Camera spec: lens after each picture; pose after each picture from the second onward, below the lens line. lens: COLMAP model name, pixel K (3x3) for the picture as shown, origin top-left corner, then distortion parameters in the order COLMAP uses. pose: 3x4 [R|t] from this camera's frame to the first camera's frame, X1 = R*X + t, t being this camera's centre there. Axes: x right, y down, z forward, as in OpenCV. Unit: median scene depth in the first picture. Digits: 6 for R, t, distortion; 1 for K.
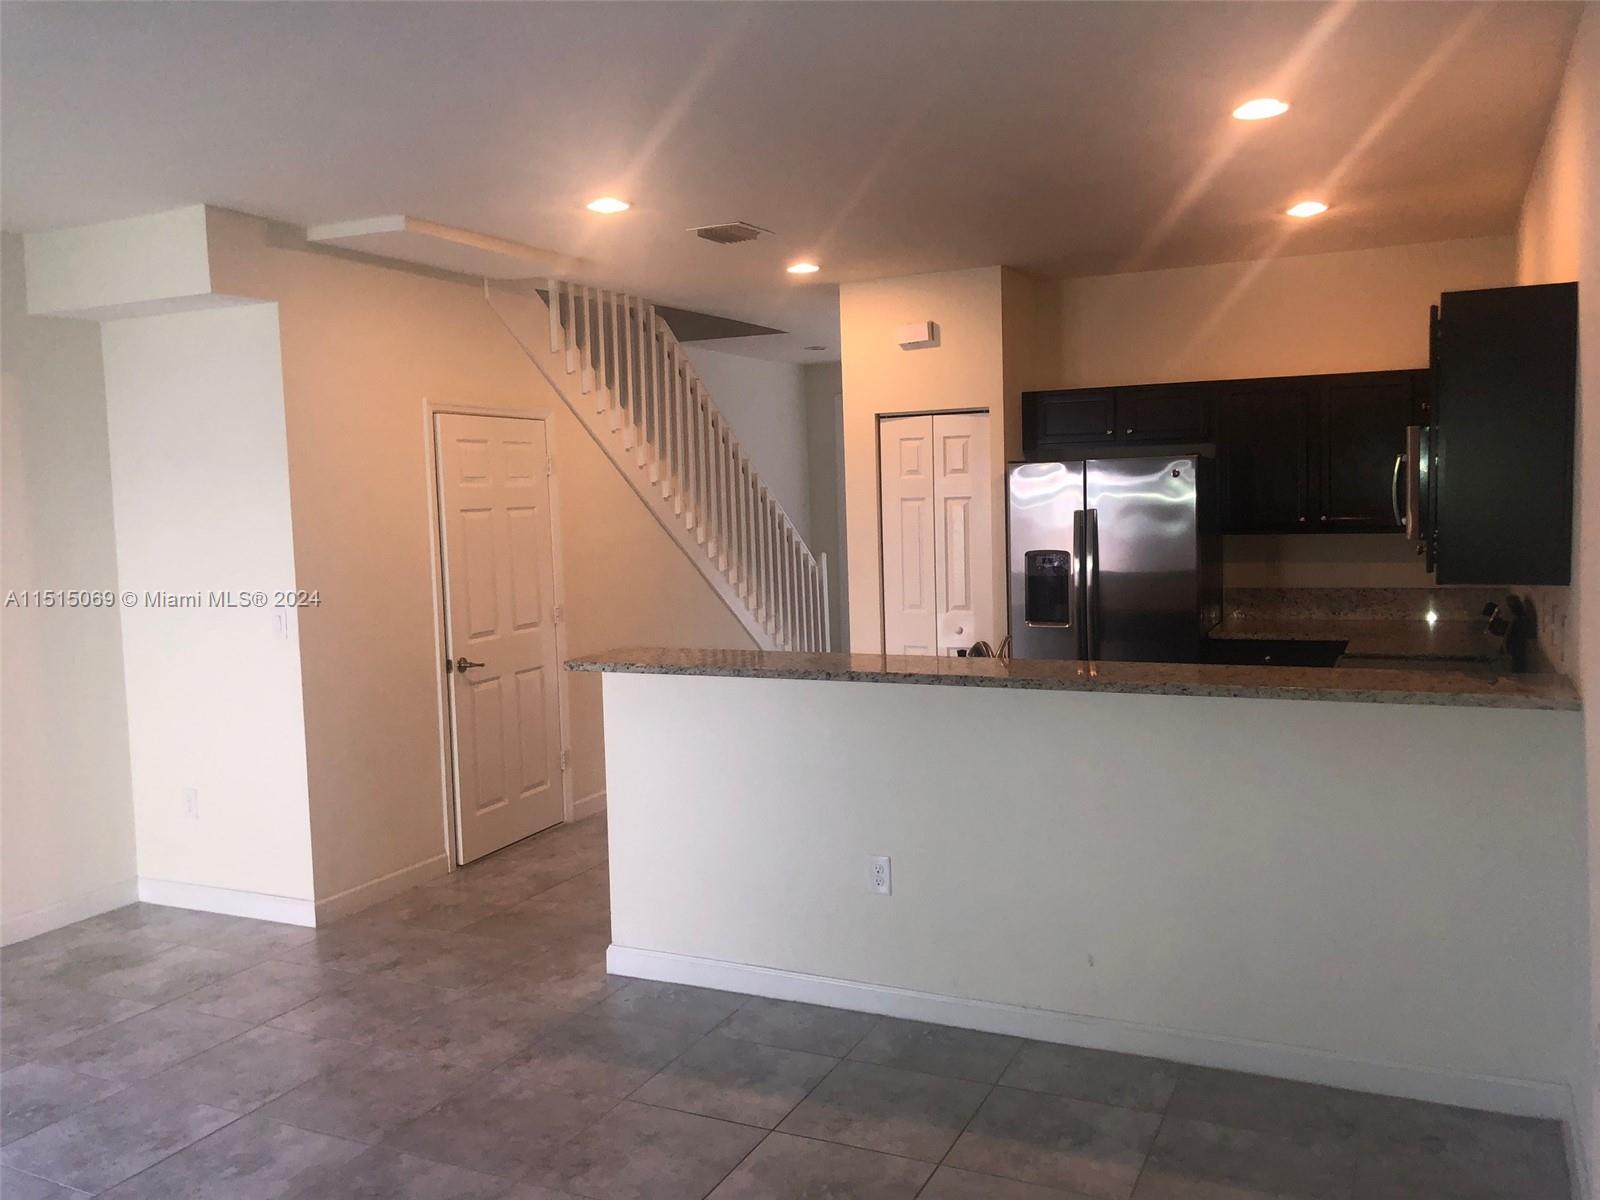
lens RADIAL K [[1300.0, 0, 796.6], [0, 1300.0, 597.9], [0, 0, 1]] dist [0.003675, -0.004304]
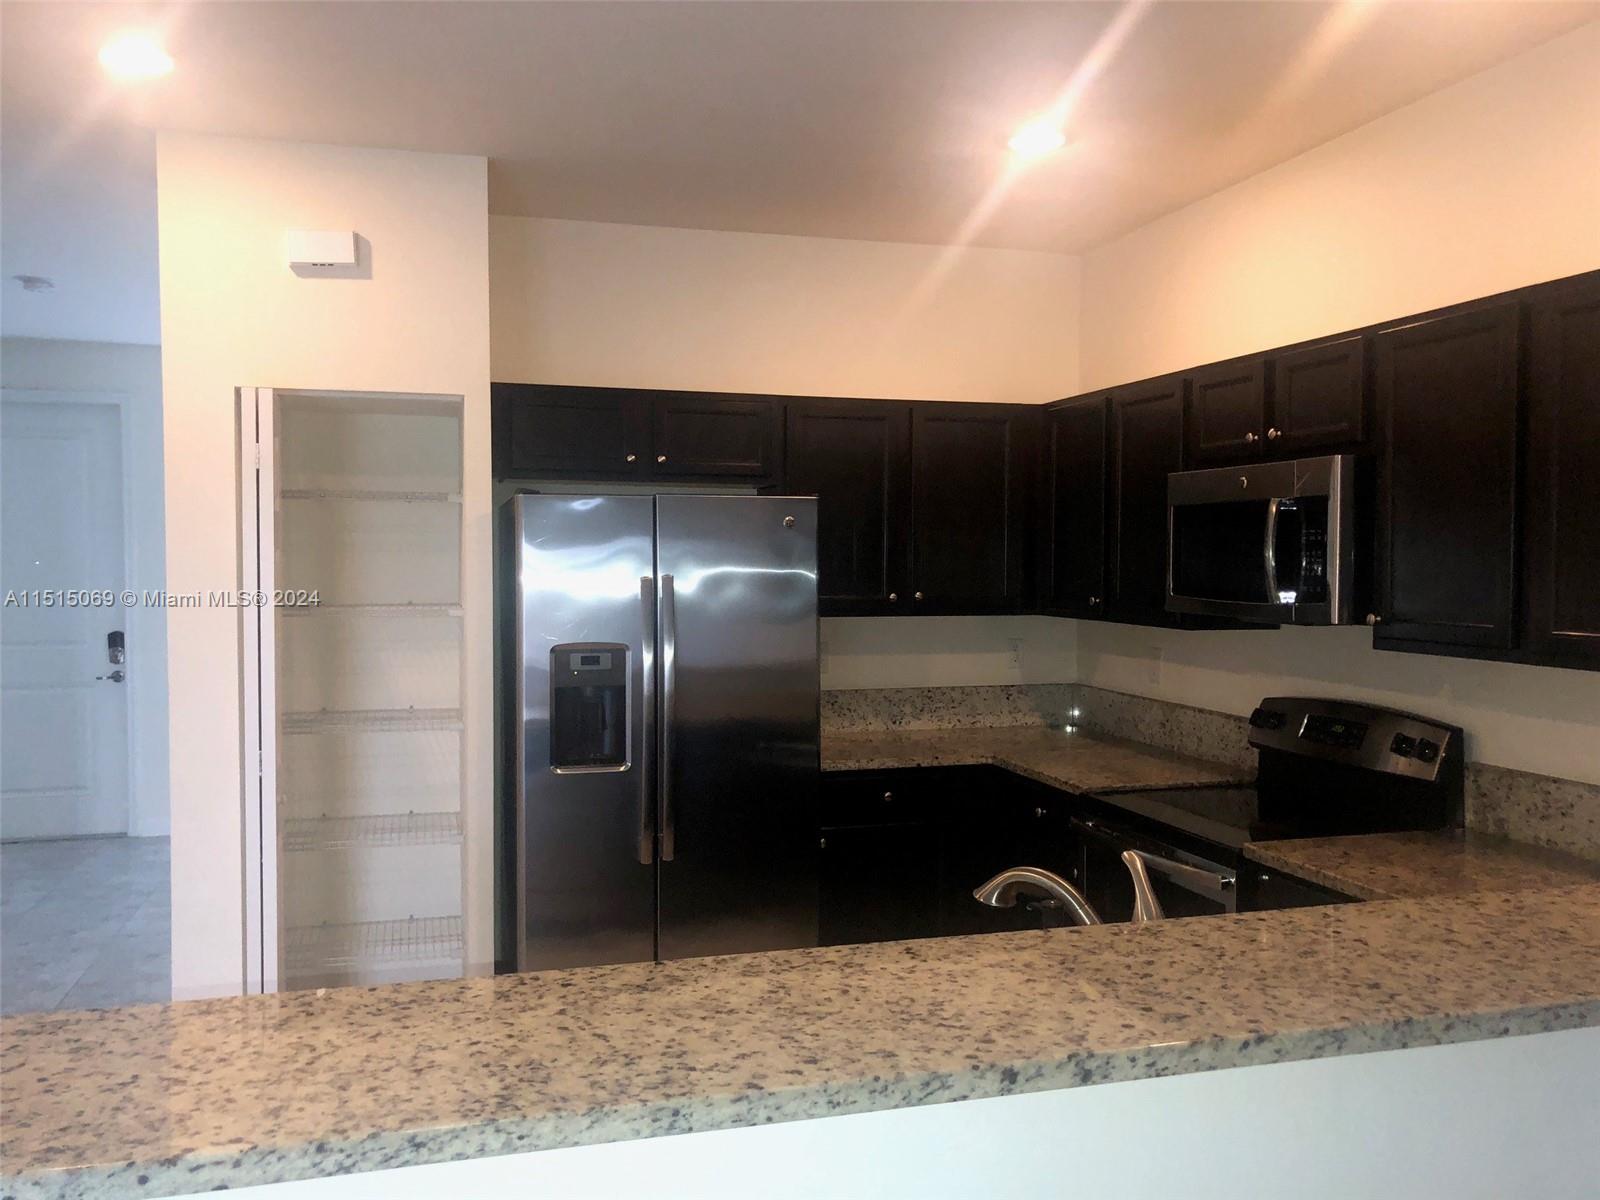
lens RADIAL K [[1300.0, 0, 803.8], [0, 1300.0, 602.8], [0, 0, 1]] dist [0.003675, -0.004304]
pose [[0.737724, 0.009135, 0.675041, -0.134929], [0.030176, 0.998463, -0.046489, -0.024225], [-0.674428, 0.054666, 0.736314, 0.493427]]
